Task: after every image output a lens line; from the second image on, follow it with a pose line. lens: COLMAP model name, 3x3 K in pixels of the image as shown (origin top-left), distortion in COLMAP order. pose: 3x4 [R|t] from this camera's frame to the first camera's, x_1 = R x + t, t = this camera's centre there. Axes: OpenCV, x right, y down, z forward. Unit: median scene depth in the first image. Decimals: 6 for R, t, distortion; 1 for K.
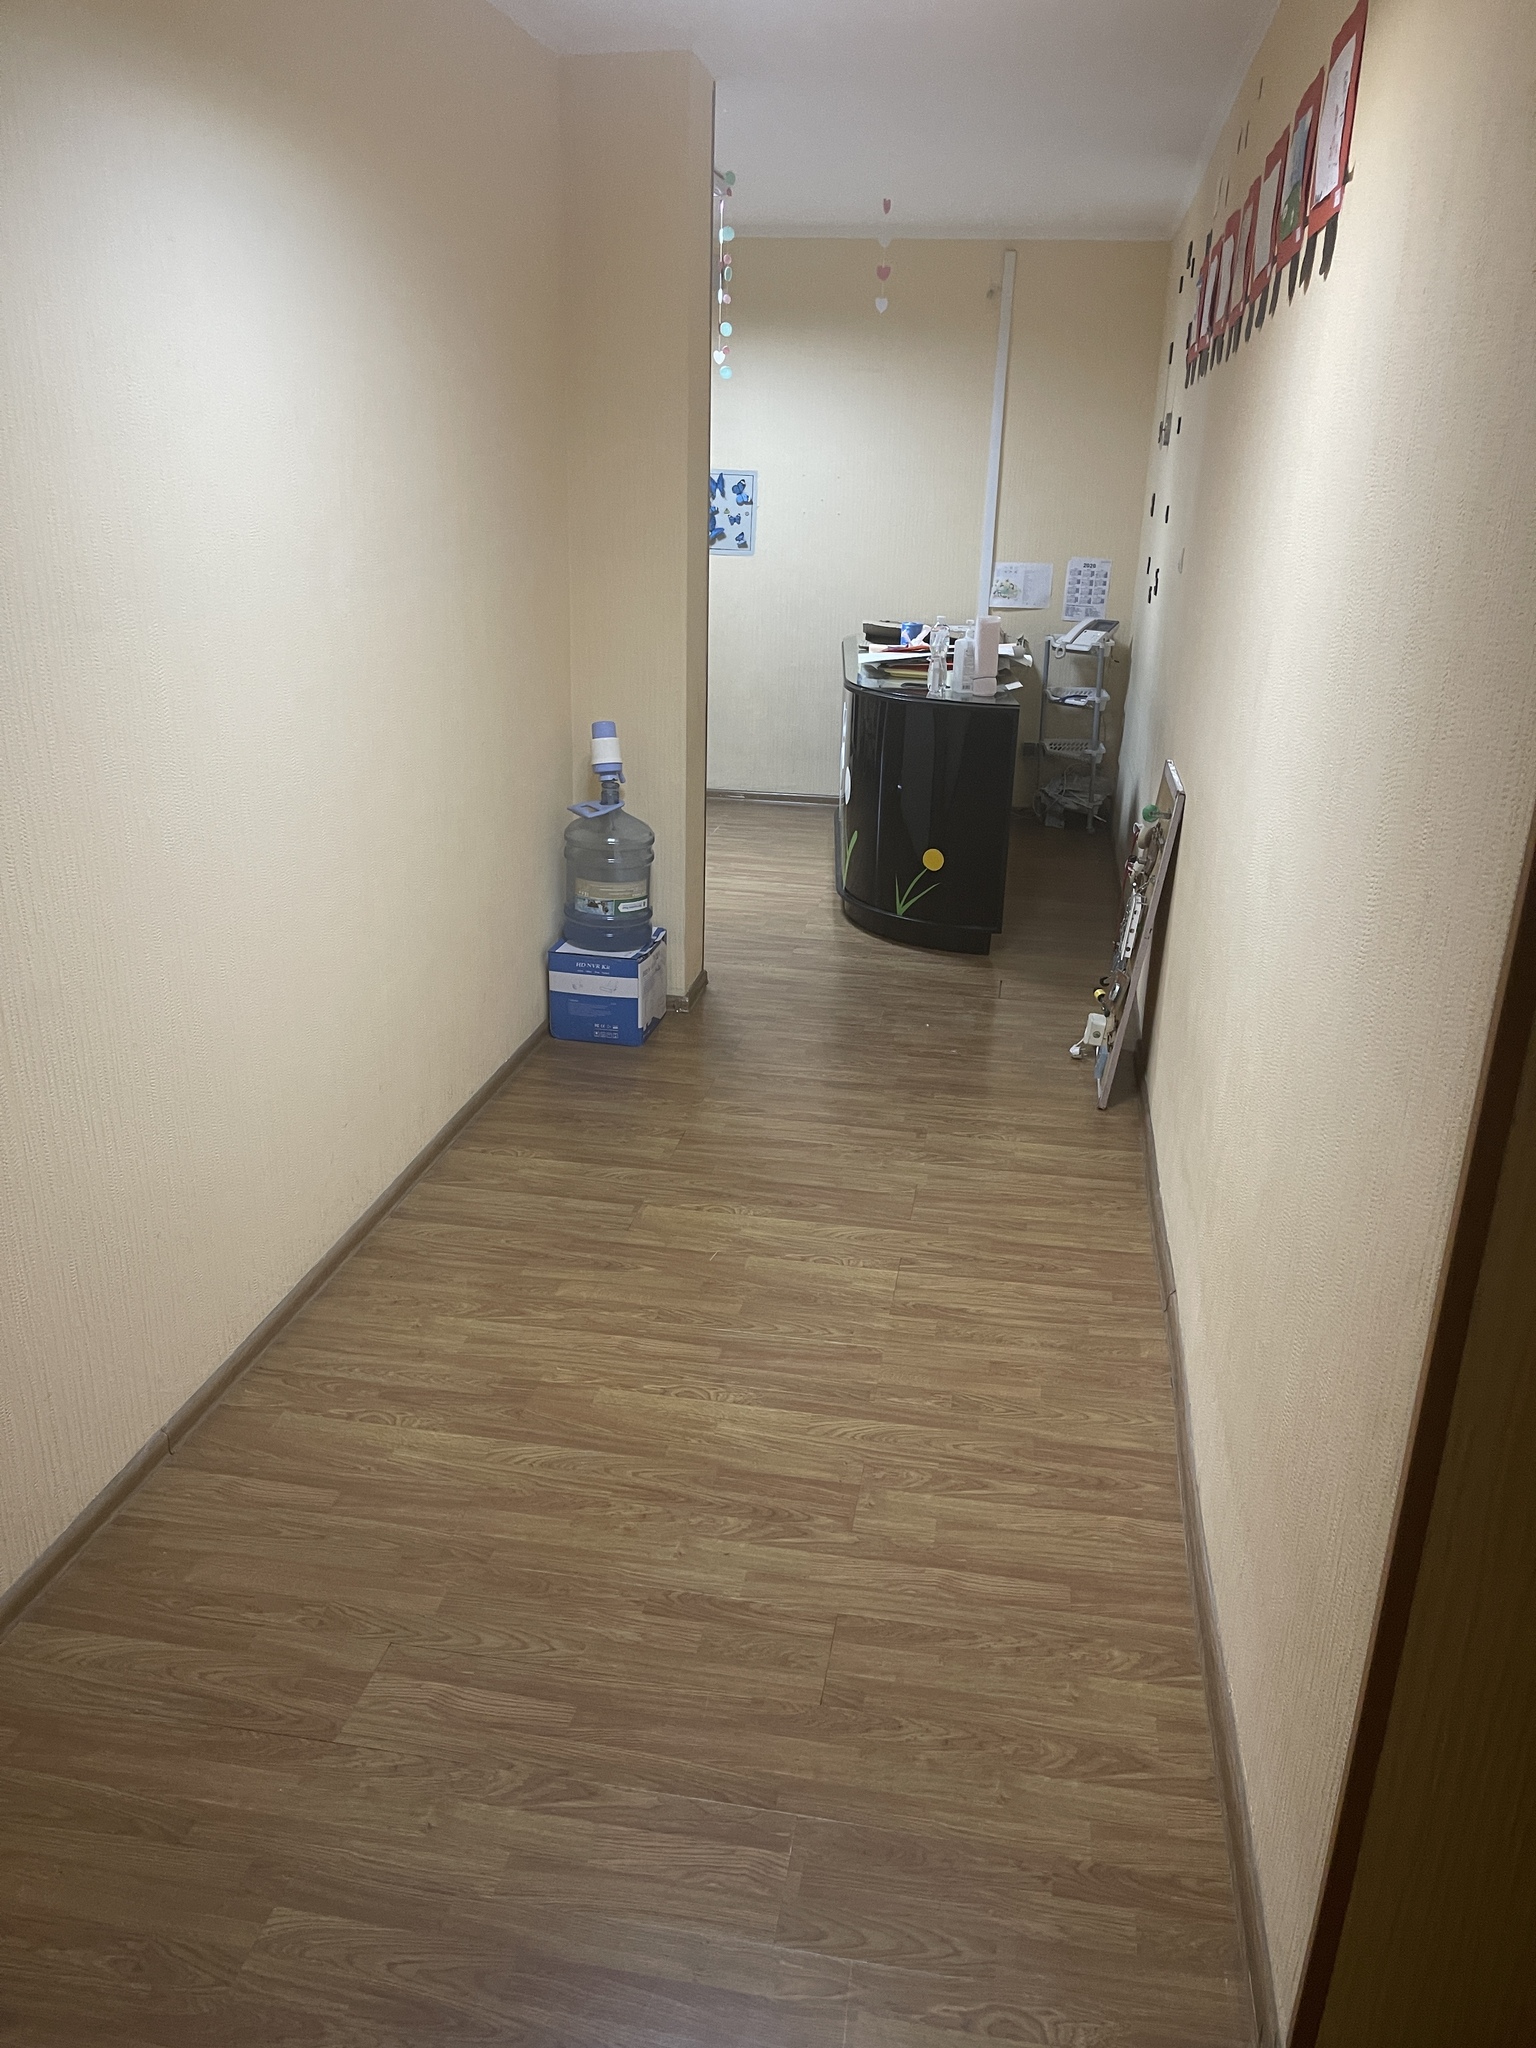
lens RADIAL K [[1542.1, 0, 766.3], [0, 1542.1, 1026.5], [0, 0, 1]] dist [0.010866, 0.000501]
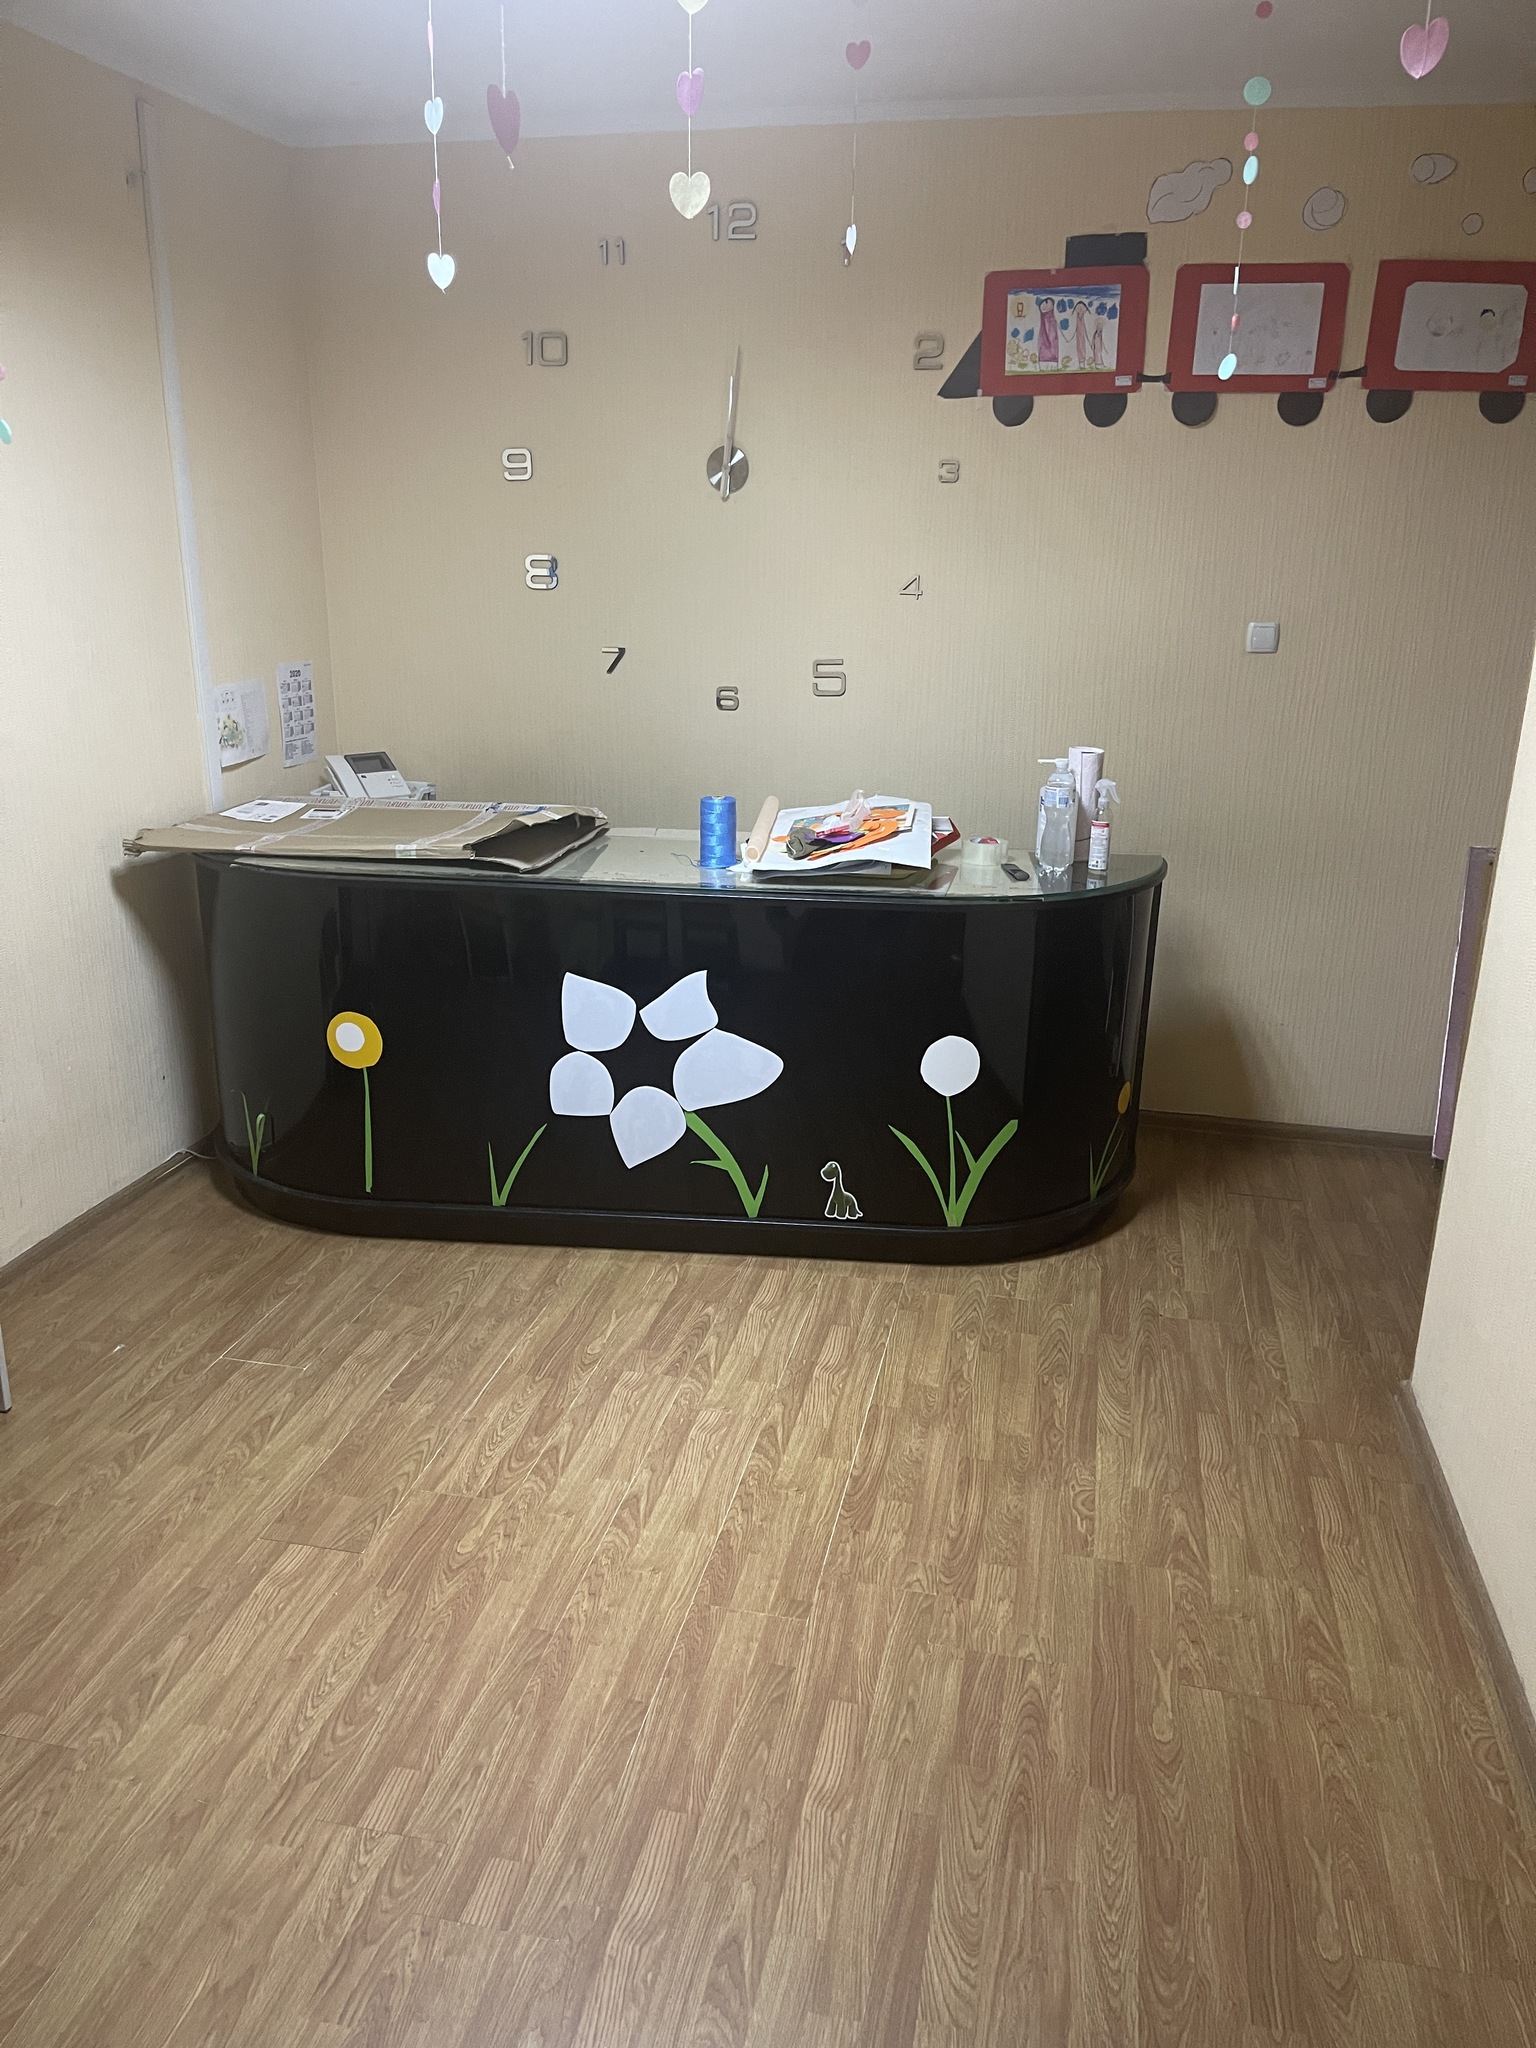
lens RADIAL K [[1542.1, 0, 760.3], [0, 1542.1, 1023.0], [0, 0, 1]] dist [0.010866, 0.000501]
pose [[0.061943, -0.326009, 0.943335, -0.397214], [0.338551, 0.895978, 0.287412, -0.288182], [-0.938907, 0.301564, 0.165870, 0.769700]]
